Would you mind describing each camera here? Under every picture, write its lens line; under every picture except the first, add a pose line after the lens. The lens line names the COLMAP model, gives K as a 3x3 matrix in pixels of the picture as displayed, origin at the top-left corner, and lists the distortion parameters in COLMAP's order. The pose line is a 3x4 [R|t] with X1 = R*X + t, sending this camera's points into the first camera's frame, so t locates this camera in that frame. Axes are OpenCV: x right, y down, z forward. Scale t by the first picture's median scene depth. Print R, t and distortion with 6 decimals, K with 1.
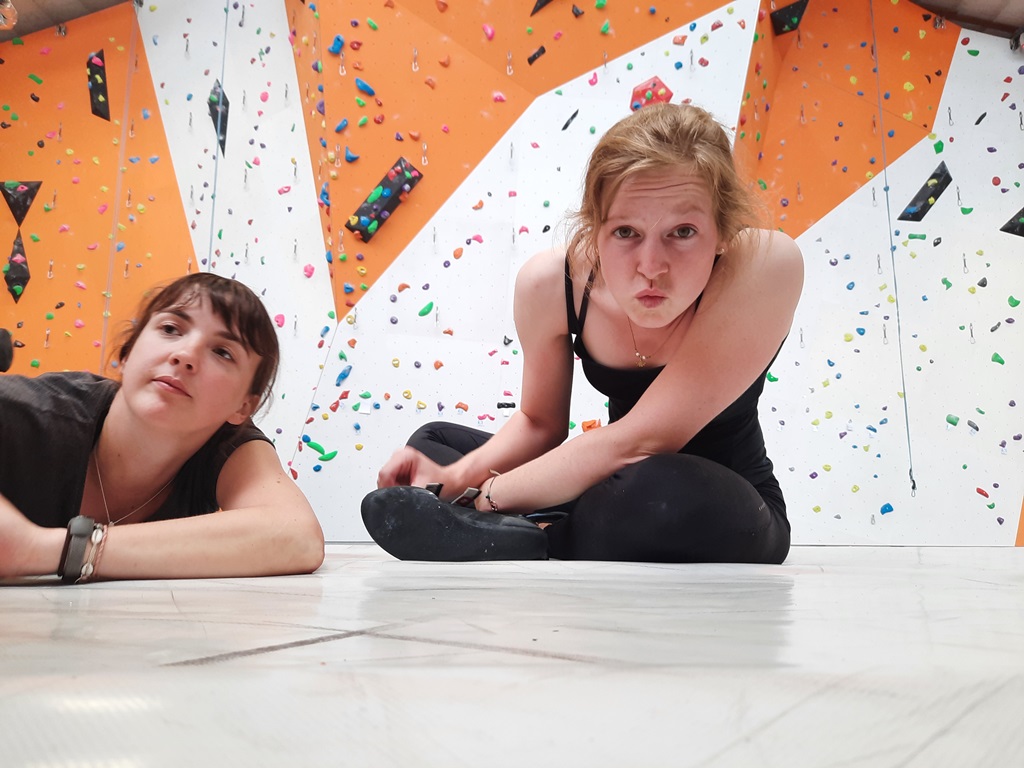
lens RADIAL K [[768.4, 0, 503.4], [0, 768.4, 385.8], [0, 0, 1]] dist [0.044829, -0.035933]
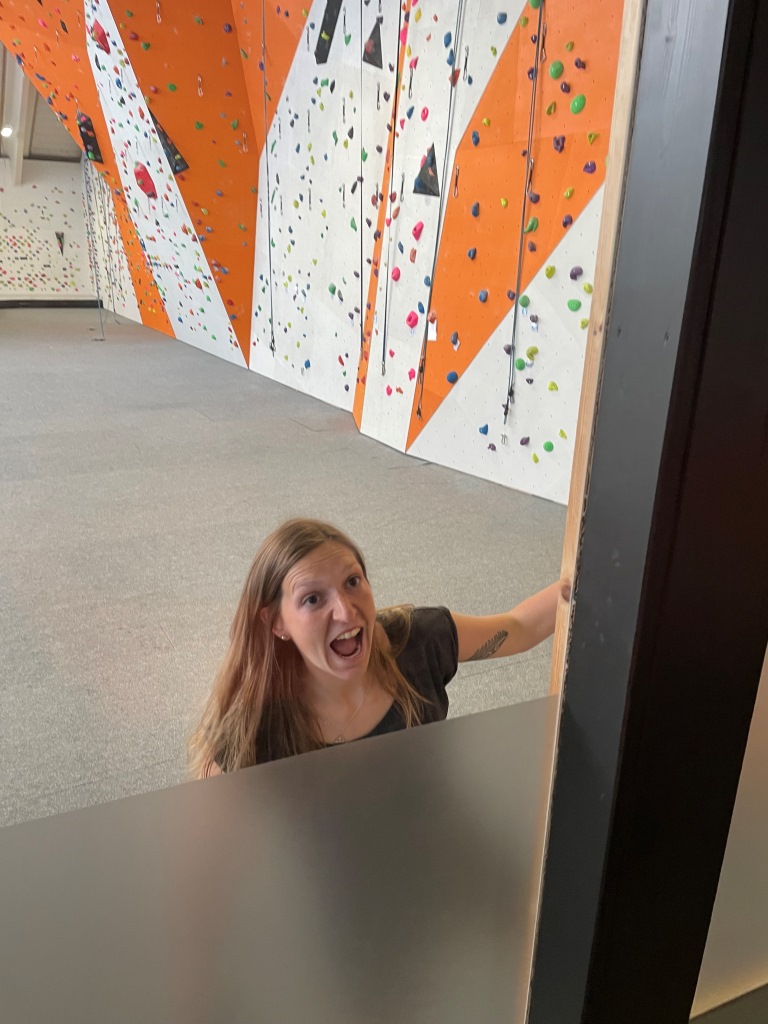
lens RADIAL K [[769.5, 0, 388.6], [0, 769.5, 511.8], [0, 0, 1]] dist [0.066240, -0.075701]
pose [[0.524904, 0.278803, -0.804205, 1.521344], [0.131502, 0.906924, 0.400246, -0.090224], [0.840942, -0.315845, 0.439384, 0.497074]]
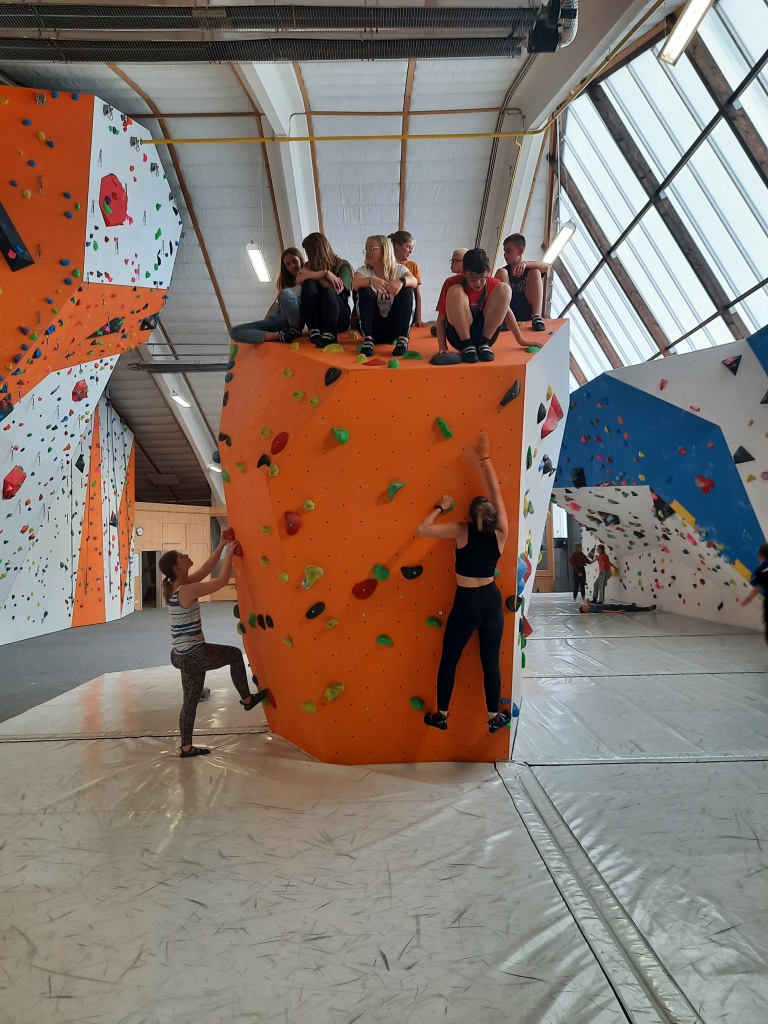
lens RADIAL K [[768.4, 0, 380.7], [0, 768.4, 509.2], [0, 0, 1]] dist [0.044829, -0.035933]
pose [[-0.055423, 0.049603, 0.997230, -1.346109], [-0.152563, 0.986616, -0.057554, -0.099105], [-0.986738, -0.155330, -0.047114, 0.330331]]
